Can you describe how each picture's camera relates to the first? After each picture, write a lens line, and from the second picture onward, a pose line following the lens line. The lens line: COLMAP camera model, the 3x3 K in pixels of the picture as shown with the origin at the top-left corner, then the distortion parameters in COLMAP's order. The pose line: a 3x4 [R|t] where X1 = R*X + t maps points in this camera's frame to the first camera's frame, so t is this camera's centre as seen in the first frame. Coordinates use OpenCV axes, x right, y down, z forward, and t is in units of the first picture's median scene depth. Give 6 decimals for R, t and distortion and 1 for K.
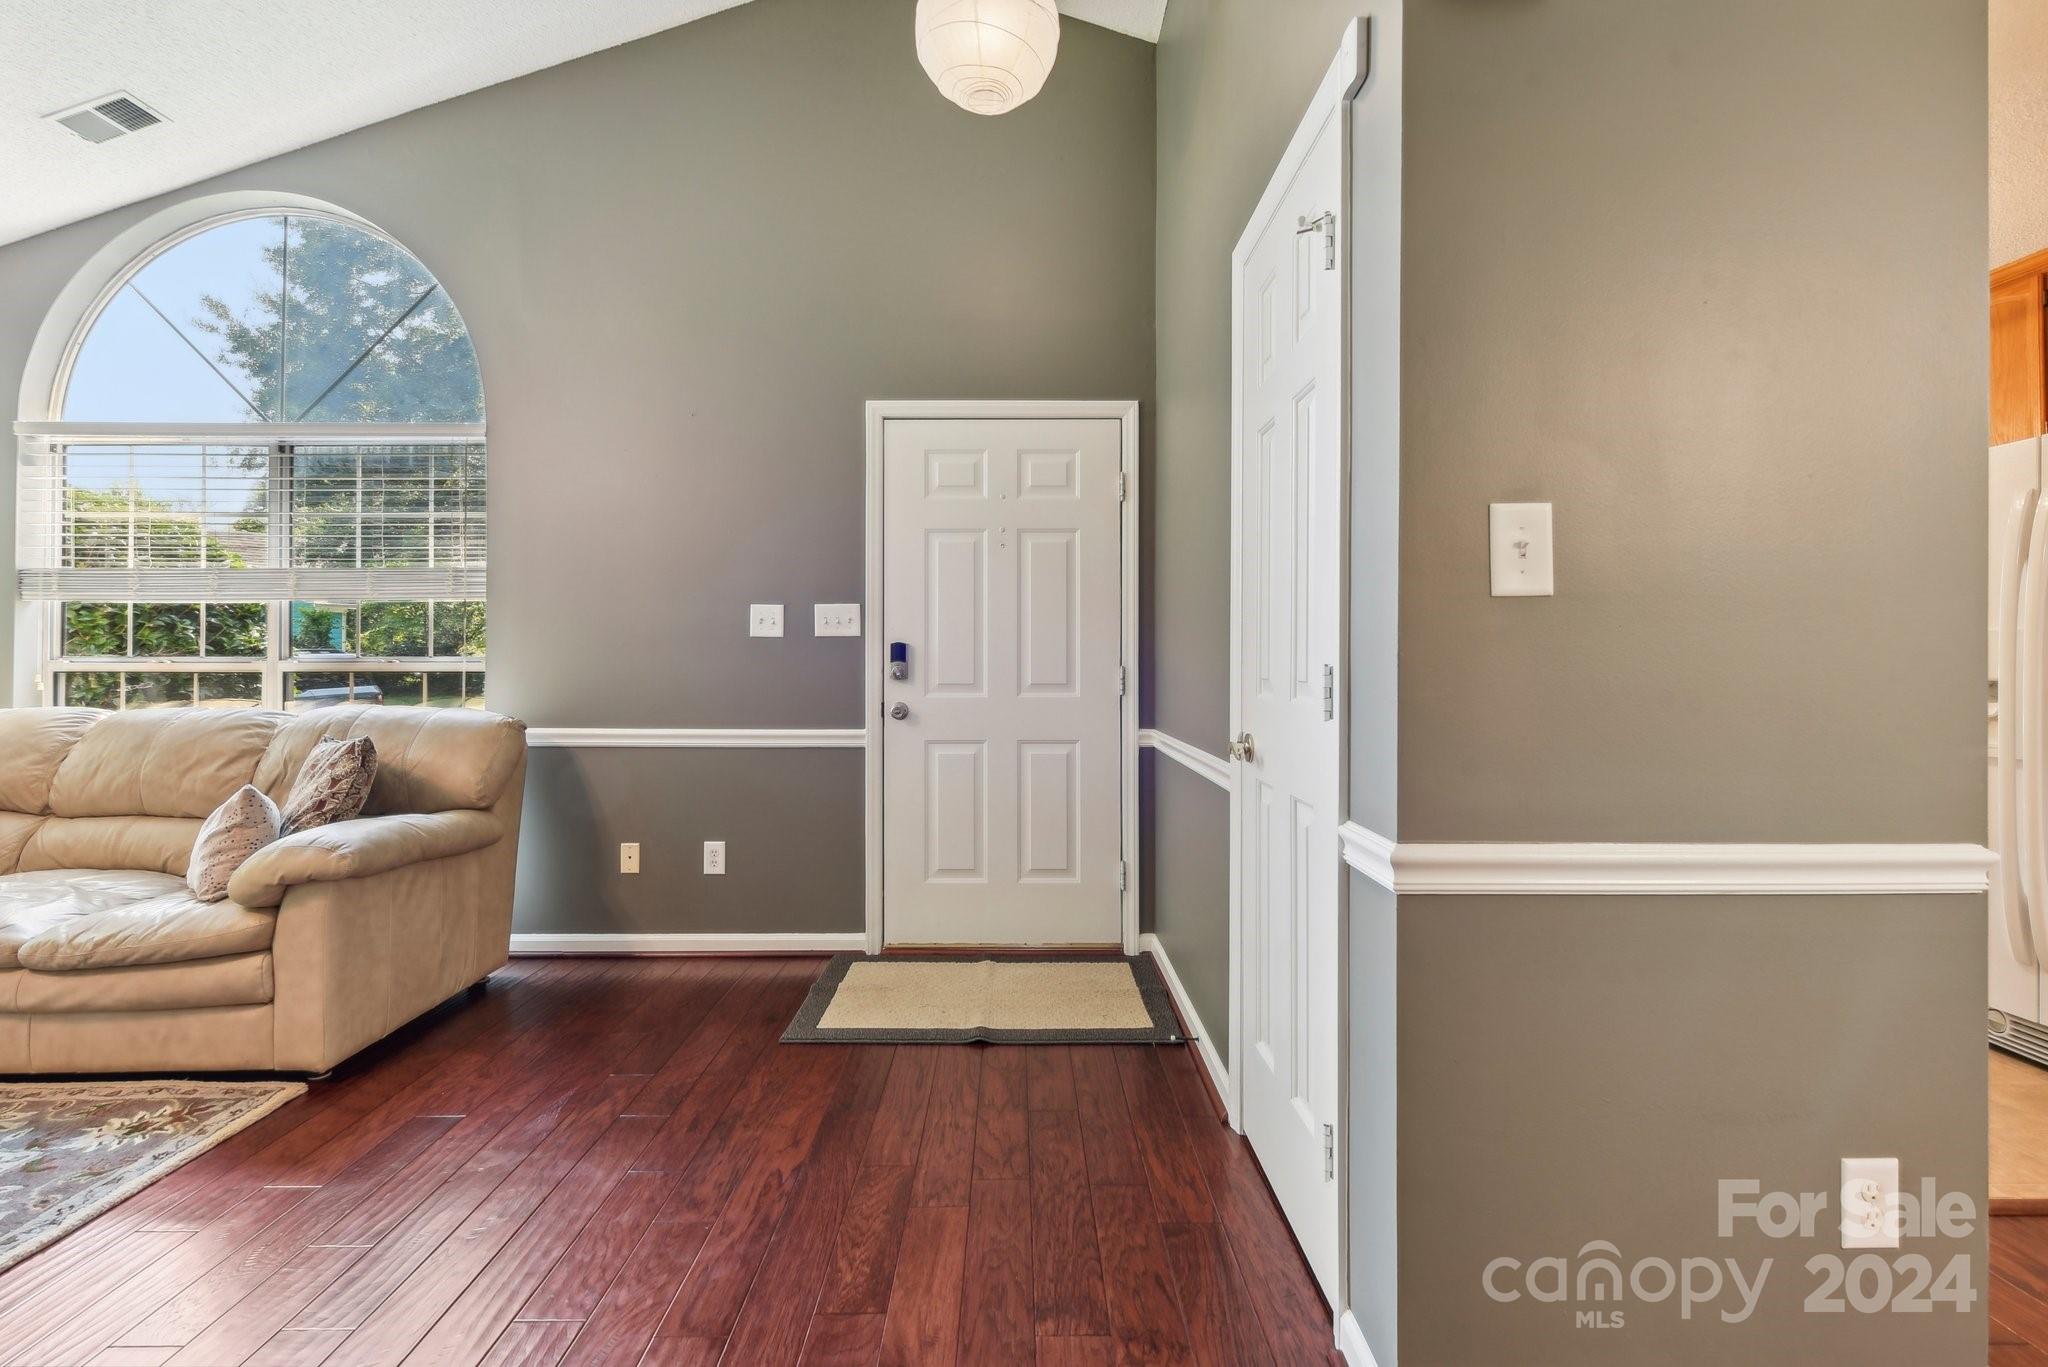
lens RADIAL K [[891.9, 0, 1038.9], [0, 891.9, 647.8], [0, 0, 1]] dist [0.001922, -0.002290]
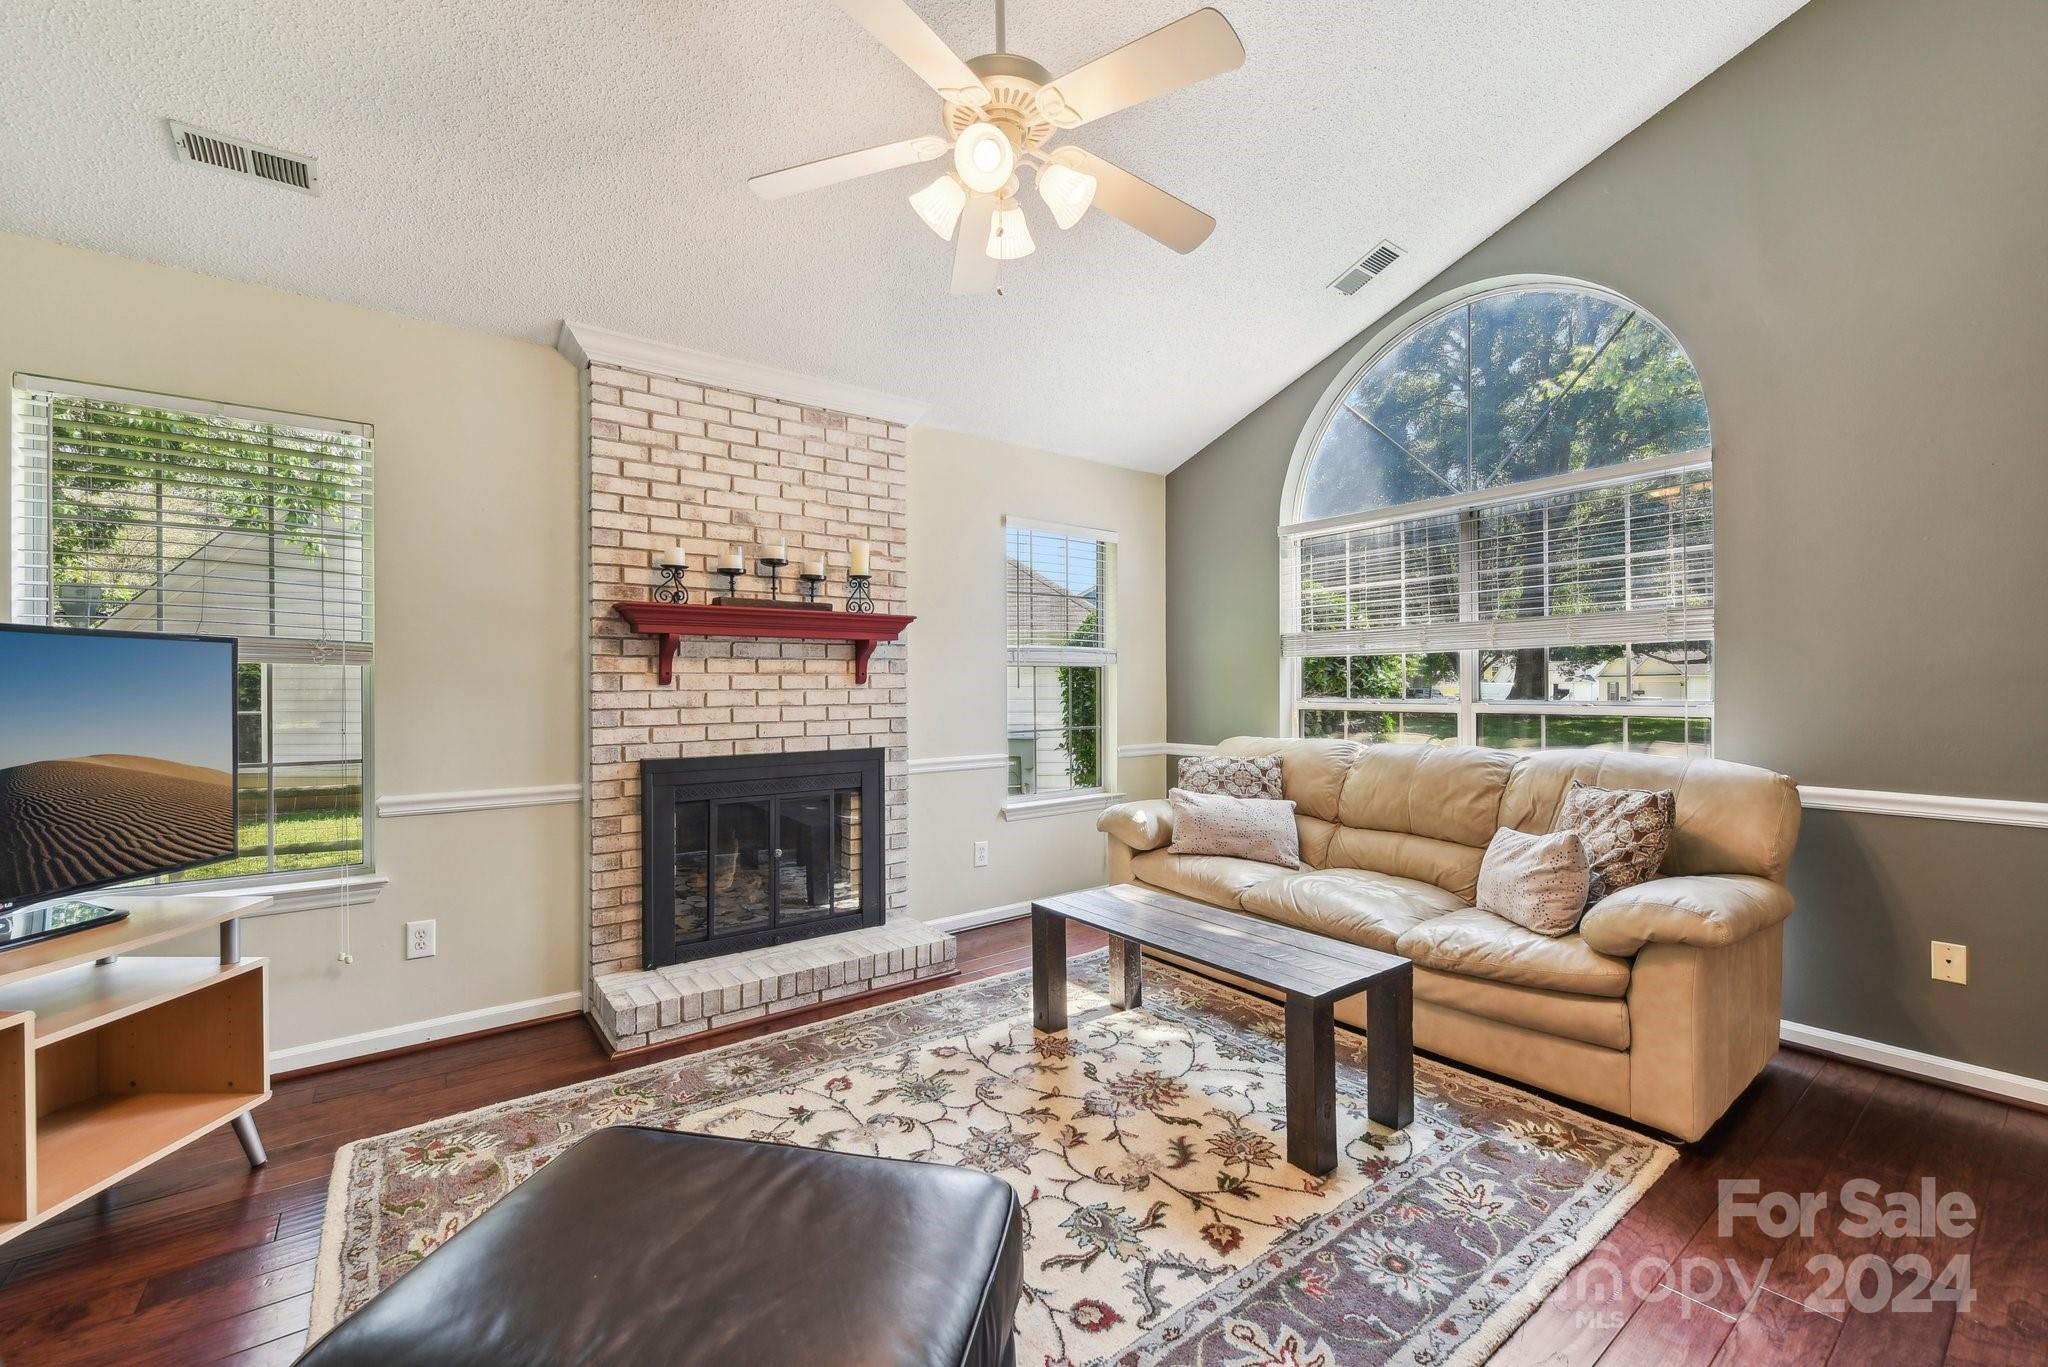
lens RADIAL K [[832.6, 0, 1026.3], [0, 832.6, 683.8], [0, 0, 1]] dist [-0.001003, -0.002271]
pose [[0.583599, -0.008720, -0.811995, -0.383970], [0.020651, 0.999778, 0.004106, -0.030348], [0.811779, -0.019165, 0.583650, -0.076131]]
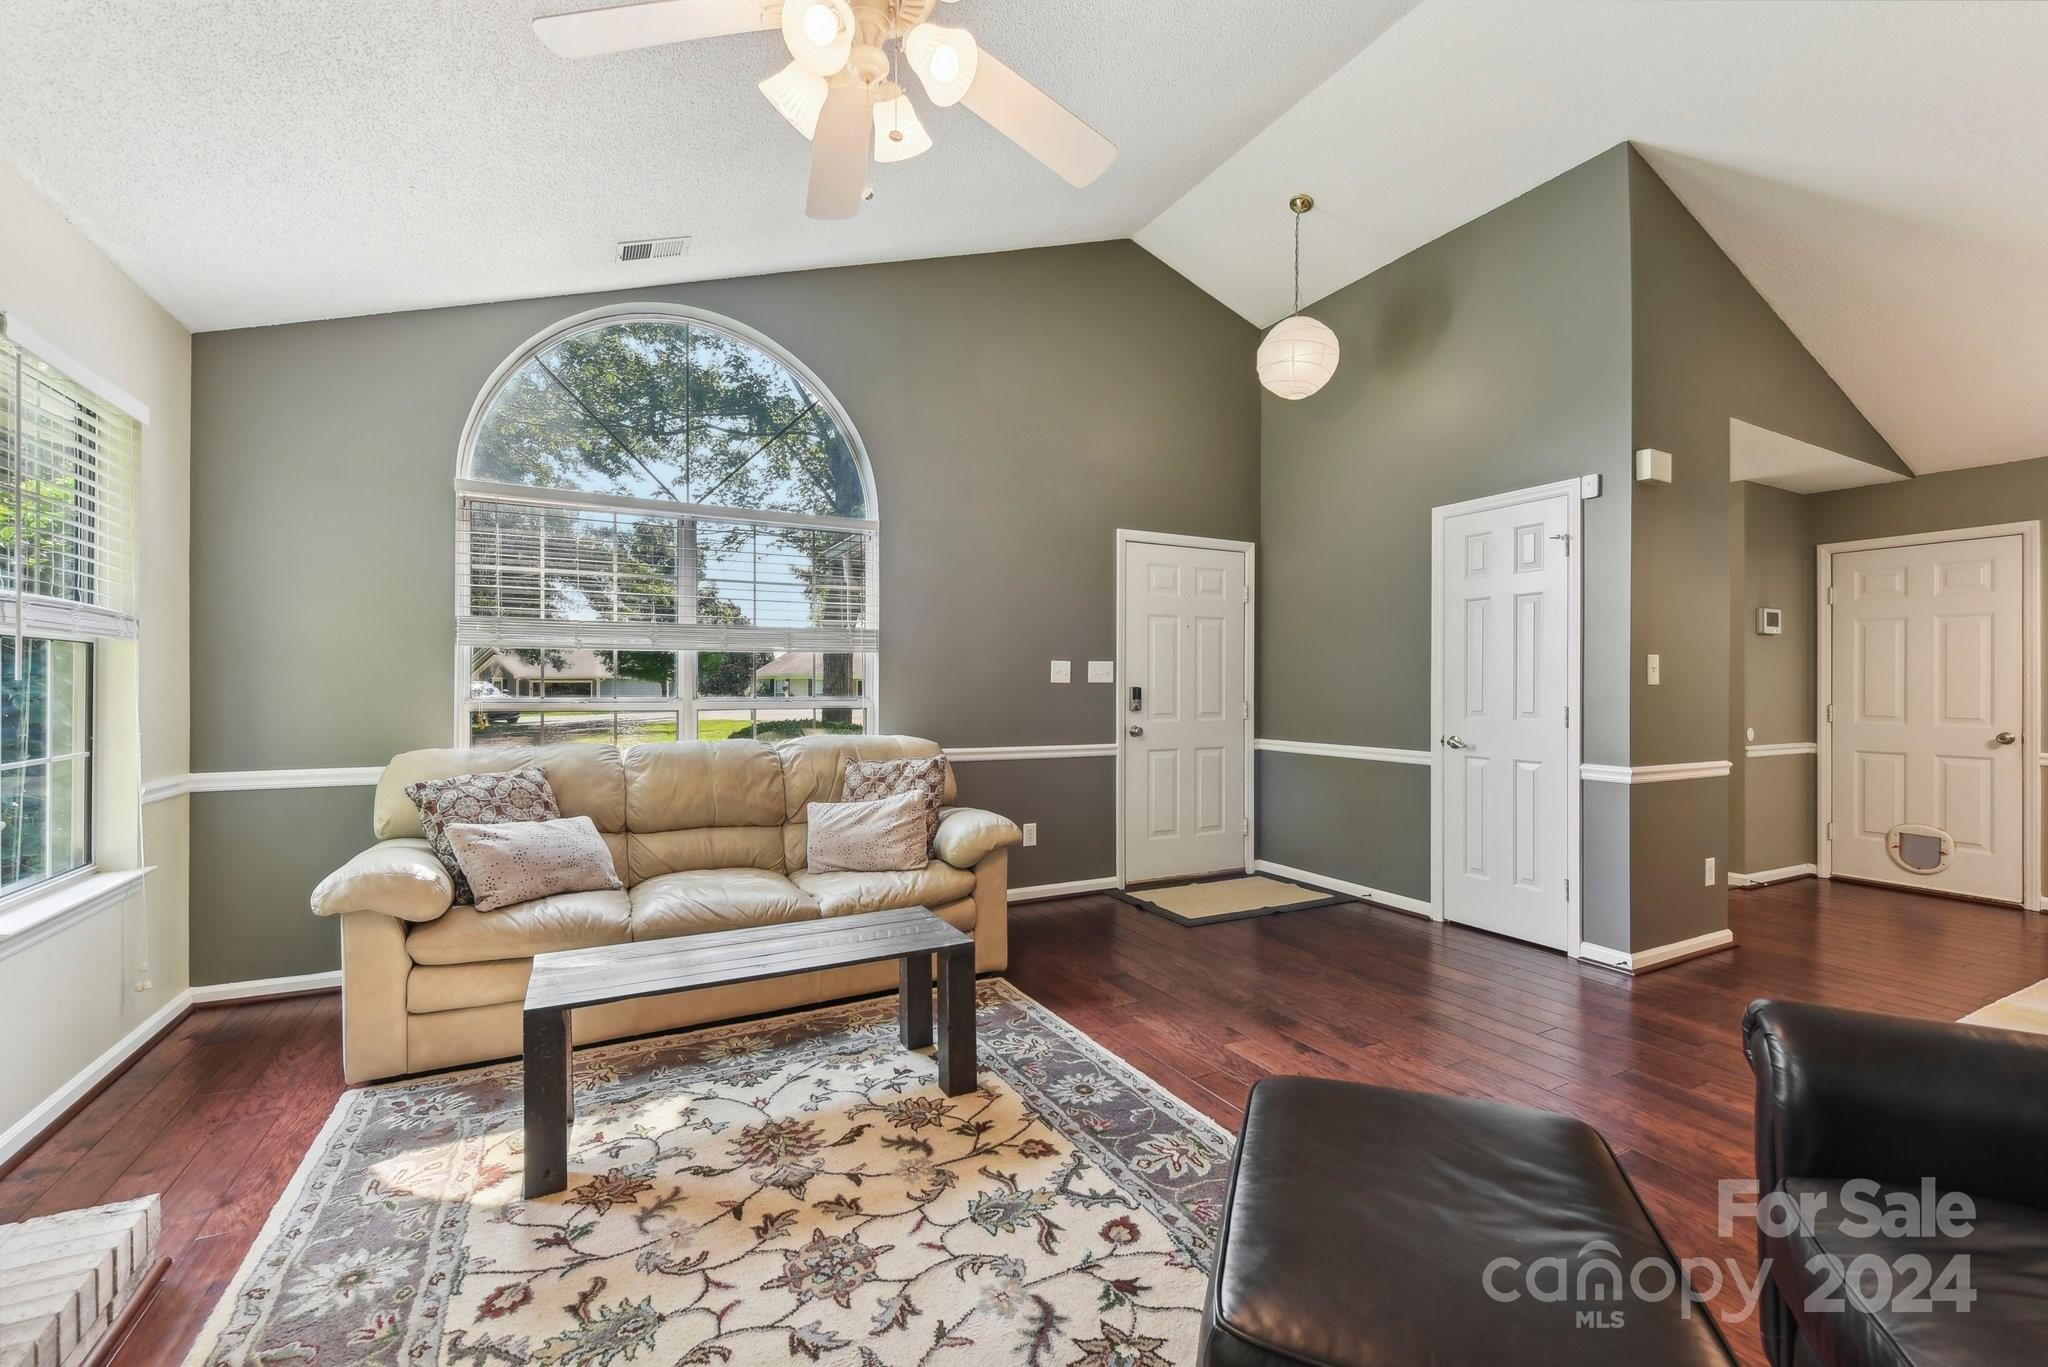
lens RADIAL K [[832.6, 0, 1035.5], [0, 832.6, 678.6], [0, 0, 1]] dist [-0.001003, -0.002271]
pose [[0.893406, 0.006312, 0.449206, -1.108280], [-0.010198, 0.999929, 0.006231, -0.032189], [-0.449134, -0.010148, 0.893407, -0.247496]]
